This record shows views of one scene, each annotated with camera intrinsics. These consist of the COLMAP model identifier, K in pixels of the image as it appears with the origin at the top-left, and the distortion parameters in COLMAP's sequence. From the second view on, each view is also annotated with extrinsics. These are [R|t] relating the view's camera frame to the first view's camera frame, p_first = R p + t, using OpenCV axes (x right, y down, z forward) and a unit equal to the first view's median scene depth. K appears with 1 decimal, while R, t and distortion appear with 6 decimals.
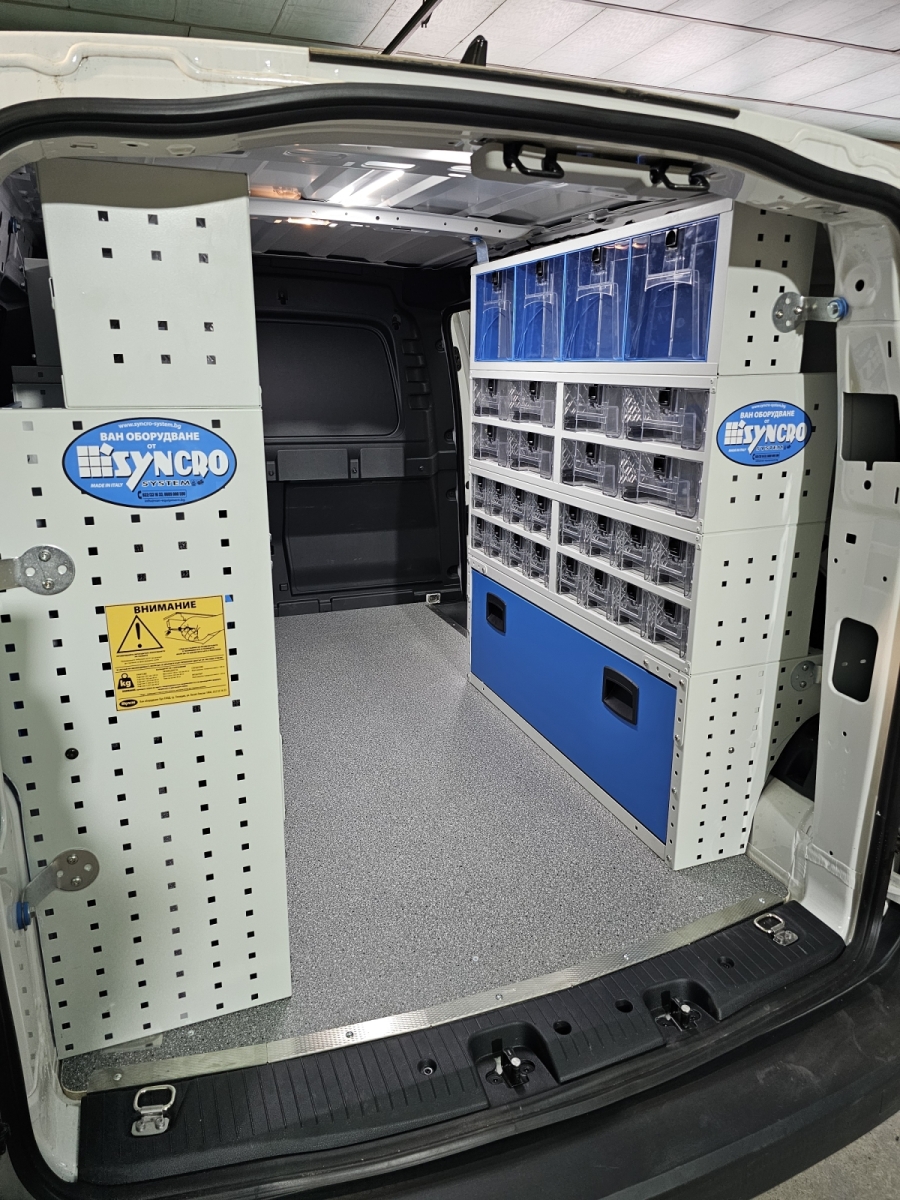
lens RADIAL K [[814.8, 0, 444.2], [0, 814.8, 603.5], [0, 0, 1]] dist [0.051414, -0.045100]
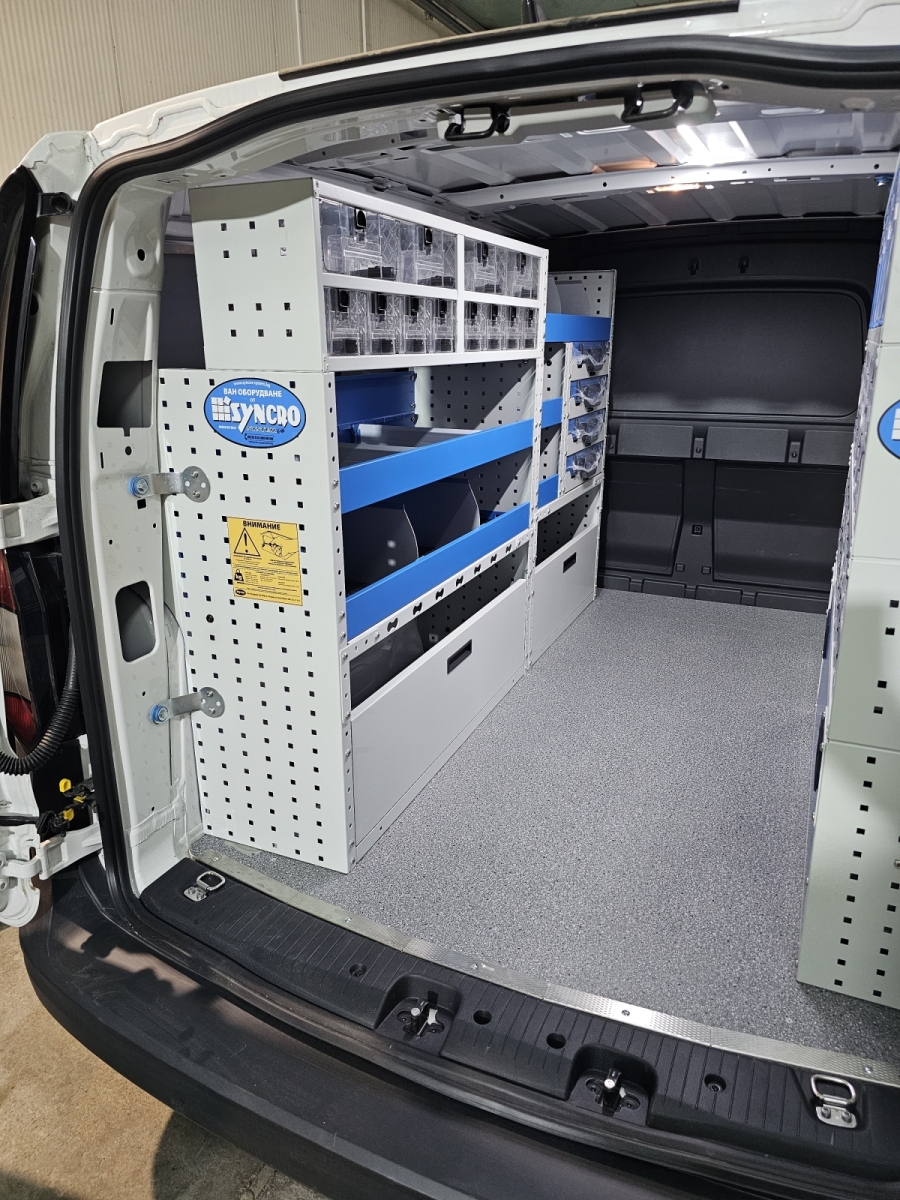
lens RADIAL K [[814.8, 0, 443.6], [0, 814.8, 601.3], [0, 0, 1]] dist [0.051414, -0.045100]
pose [[0.696736, 0.210117, -0.685865, 0.805582], [-0.194038, 0.975698, 0.101795, -0.068143], [0.690586, 0.062160, 0.720574, 0.277716]]
